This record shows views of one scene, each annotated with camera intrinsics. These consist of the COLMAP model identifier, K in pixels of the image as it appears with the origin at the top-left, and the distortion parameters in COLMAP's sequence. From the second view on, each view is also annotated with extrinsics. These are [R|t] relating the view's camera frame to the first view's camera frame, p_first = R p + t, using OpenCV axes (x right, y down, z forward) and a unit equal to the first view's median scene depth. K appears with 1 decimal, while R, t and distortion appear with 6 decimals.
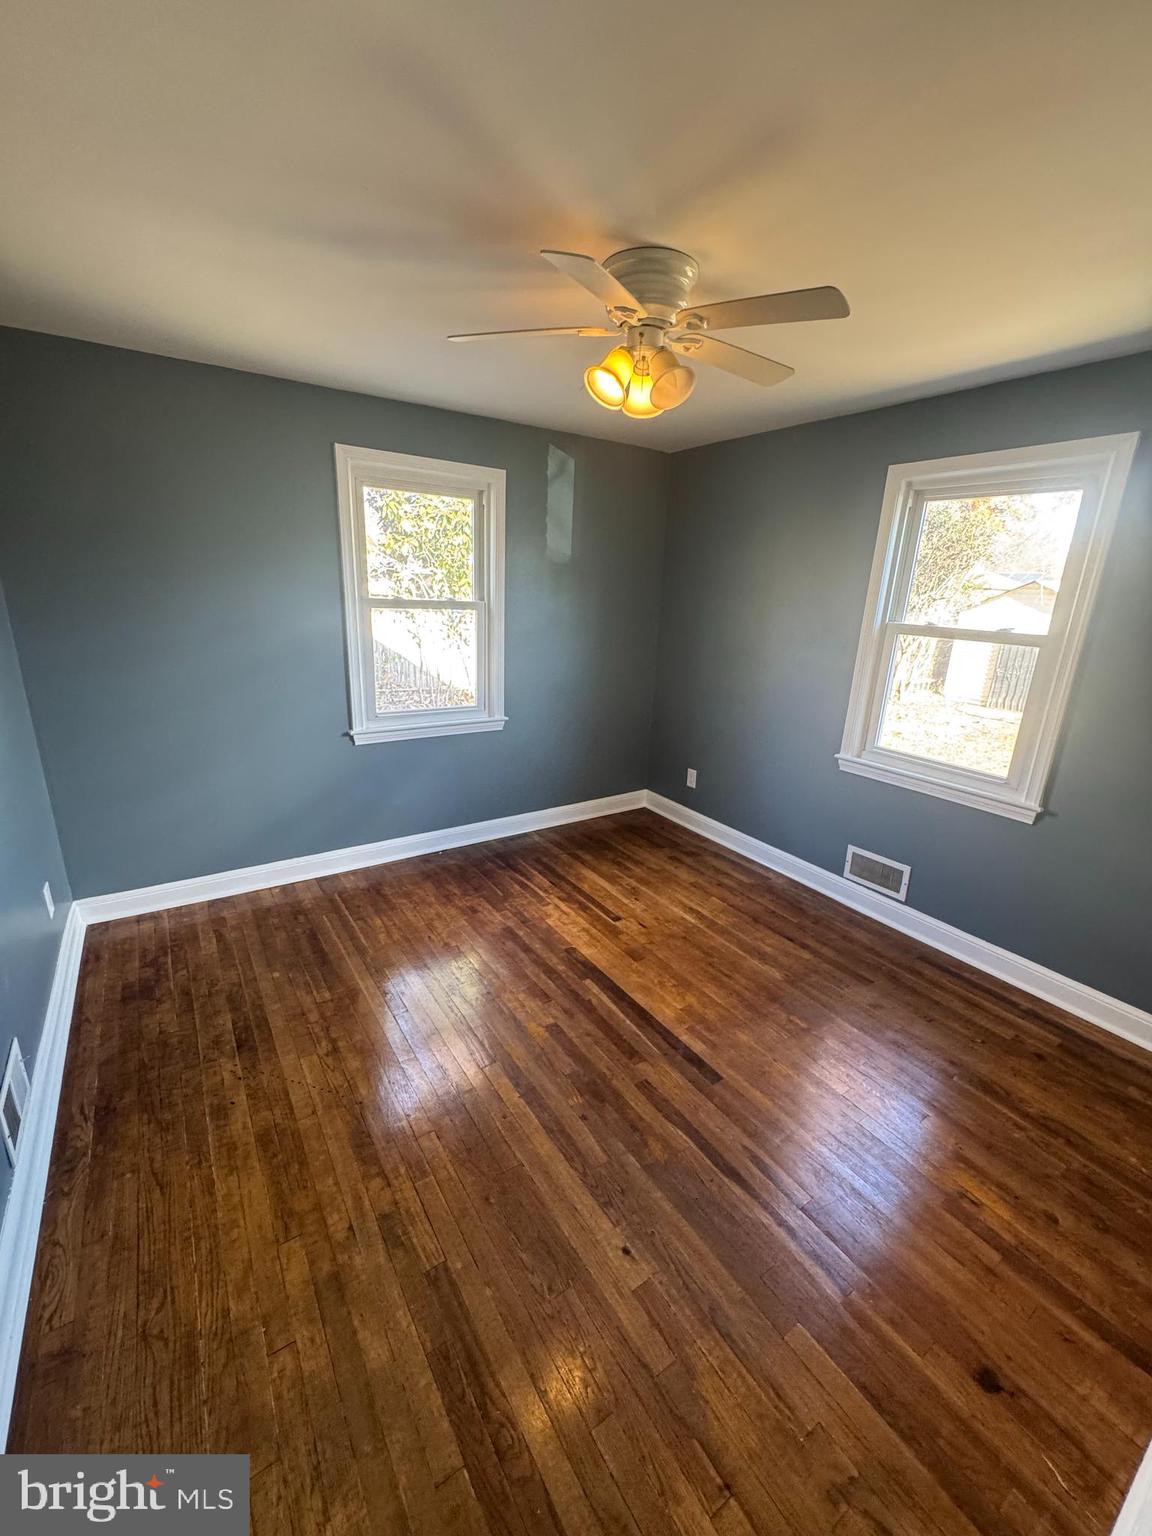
lens RADIAL K [[615.5, 0, 577.2], [0, 615.5, 763.4], [0, 0, 1]] dist [-0.003435, 0.001045]
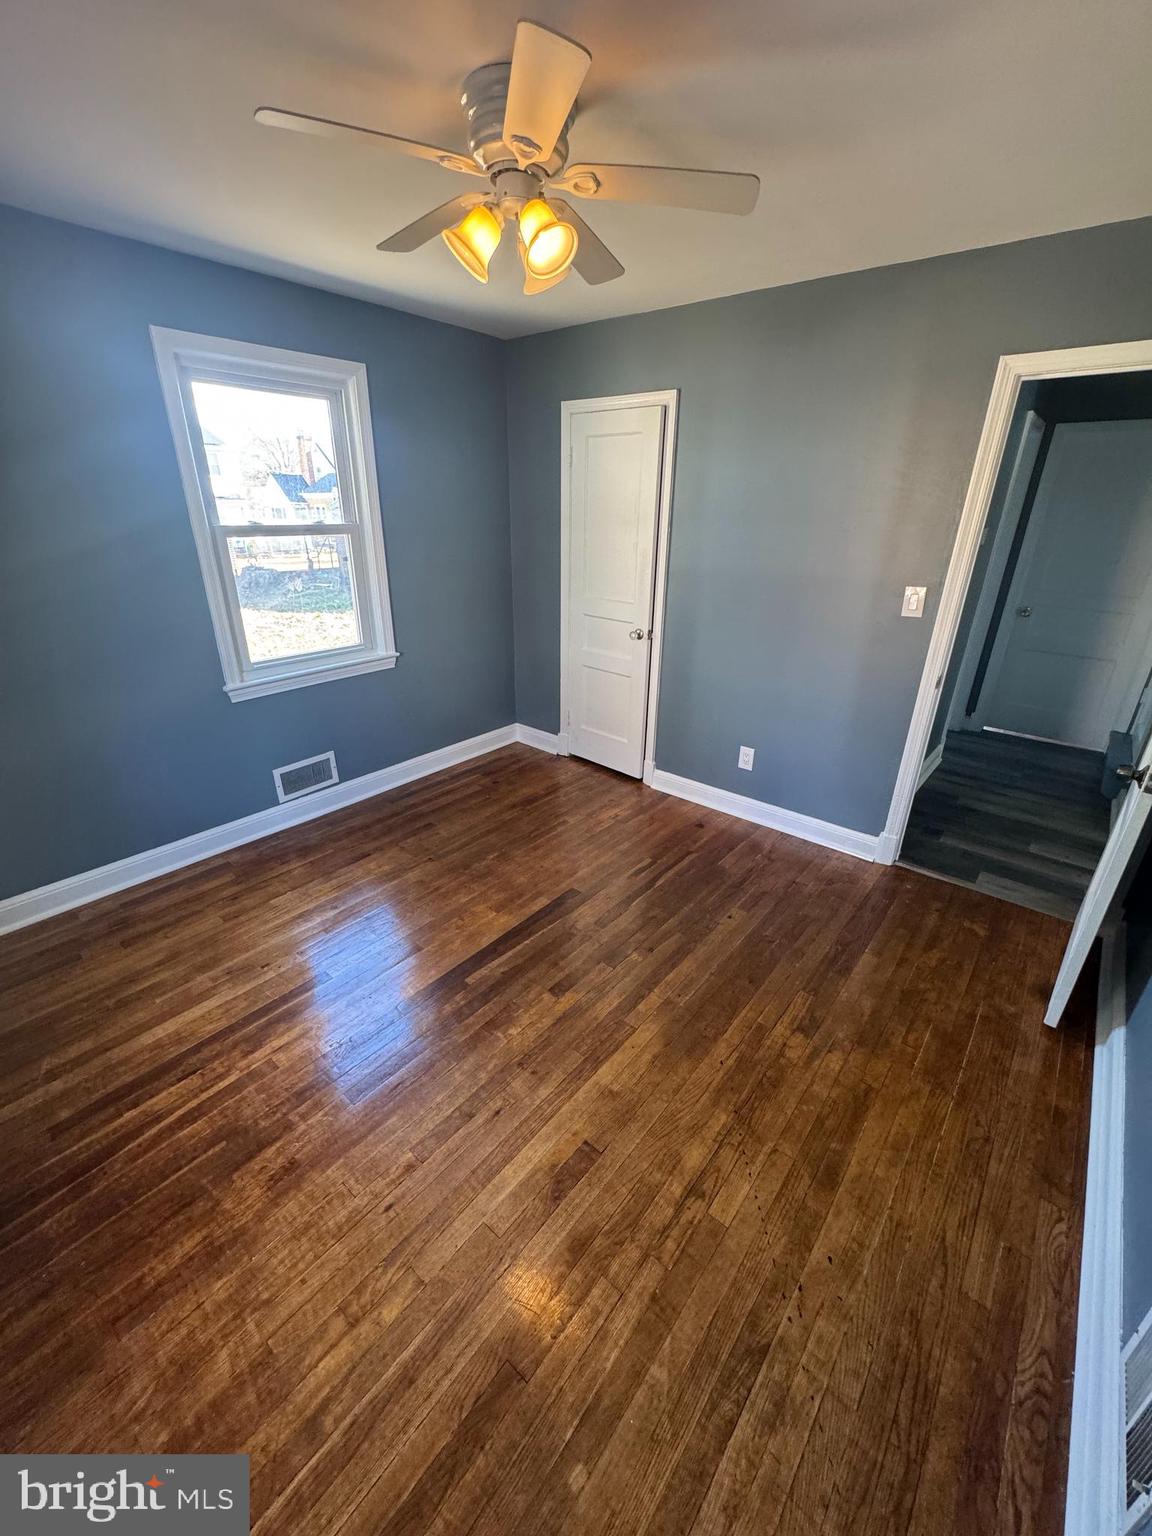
lens RADIAL K [[615.5, 0, 574.3], [0, 615.5, 767.2], [0, 0, 1]] dist [-0.003435, 0.001045]
pose [[-0.276235, -0.418518, 0.865181, -0.586923], [0.247837, 0.838743, 0.484858, -0.251803], [-0.928586, 0.348358, -0.127966, 0.795823]]
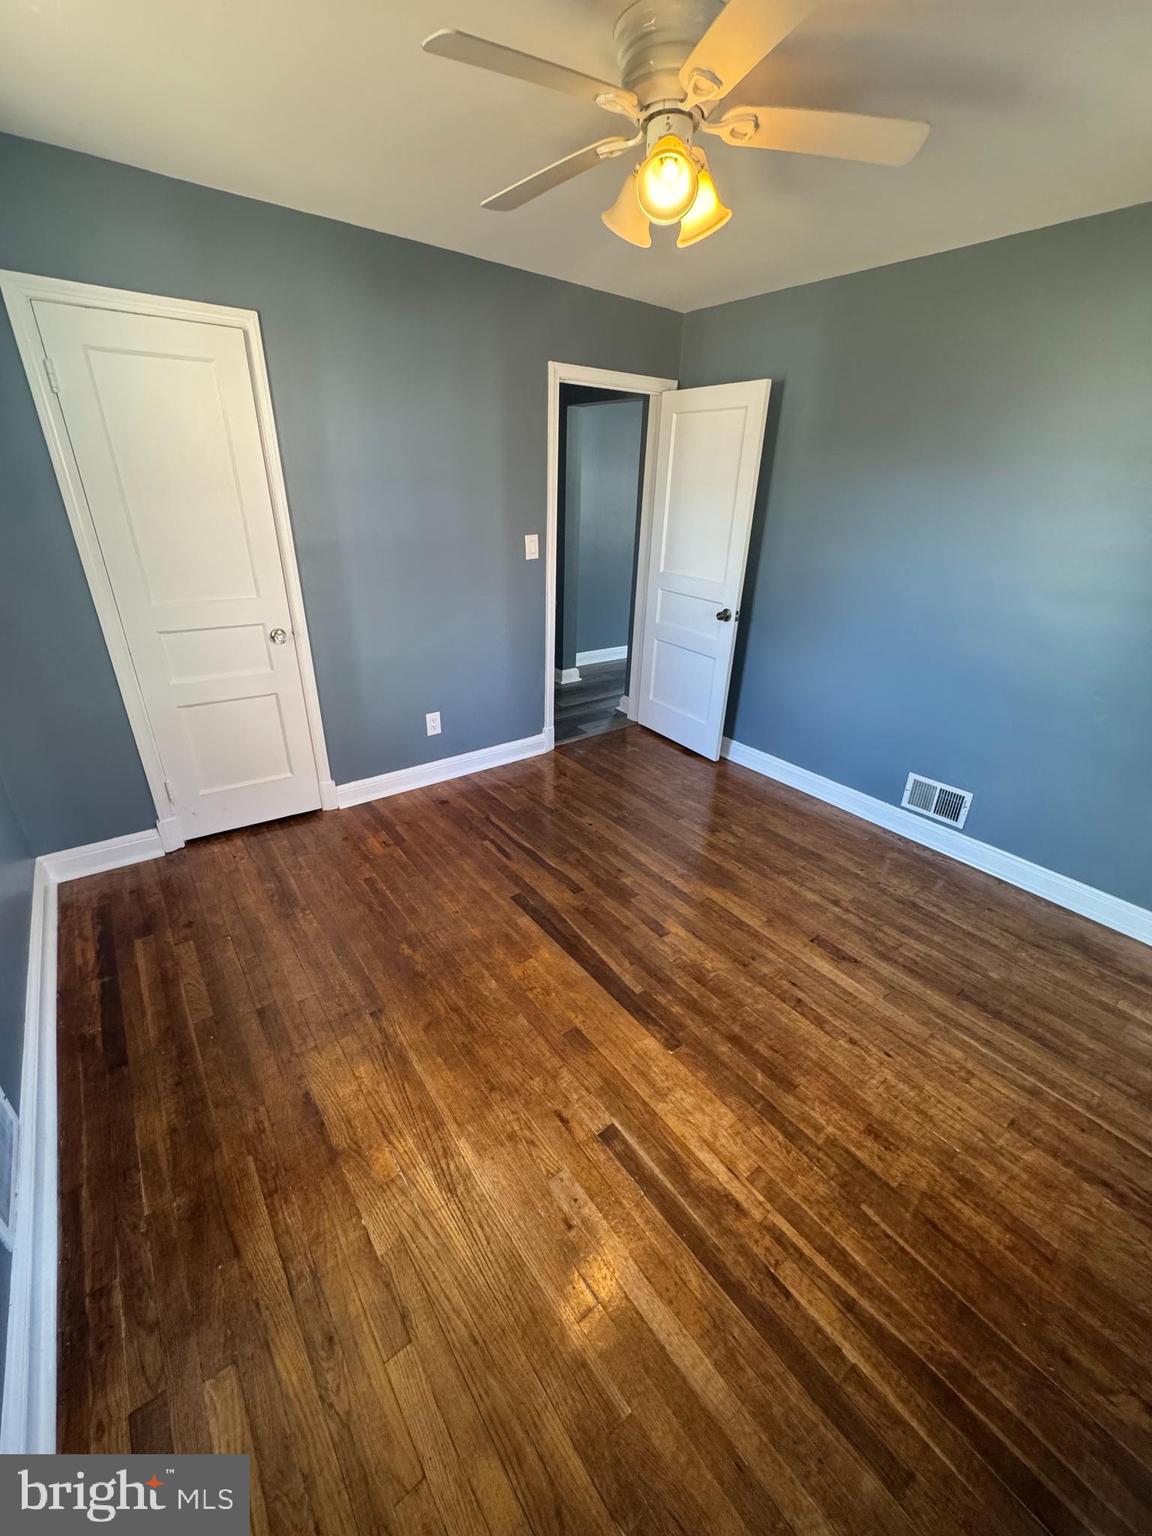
lens RADIAL K [[615.5, 0, 578.5], [0, 615.5, 767.1], [0, 0, 1]] dist [-0.003435, 0.001045]
pose [[-0.995943, -0.035747, -0.082578, 0.158024], [-0.081499, 0.747353, 0.659410, -0.359561], [0.038143, 0.663465, -0.747235, 1.287555]]
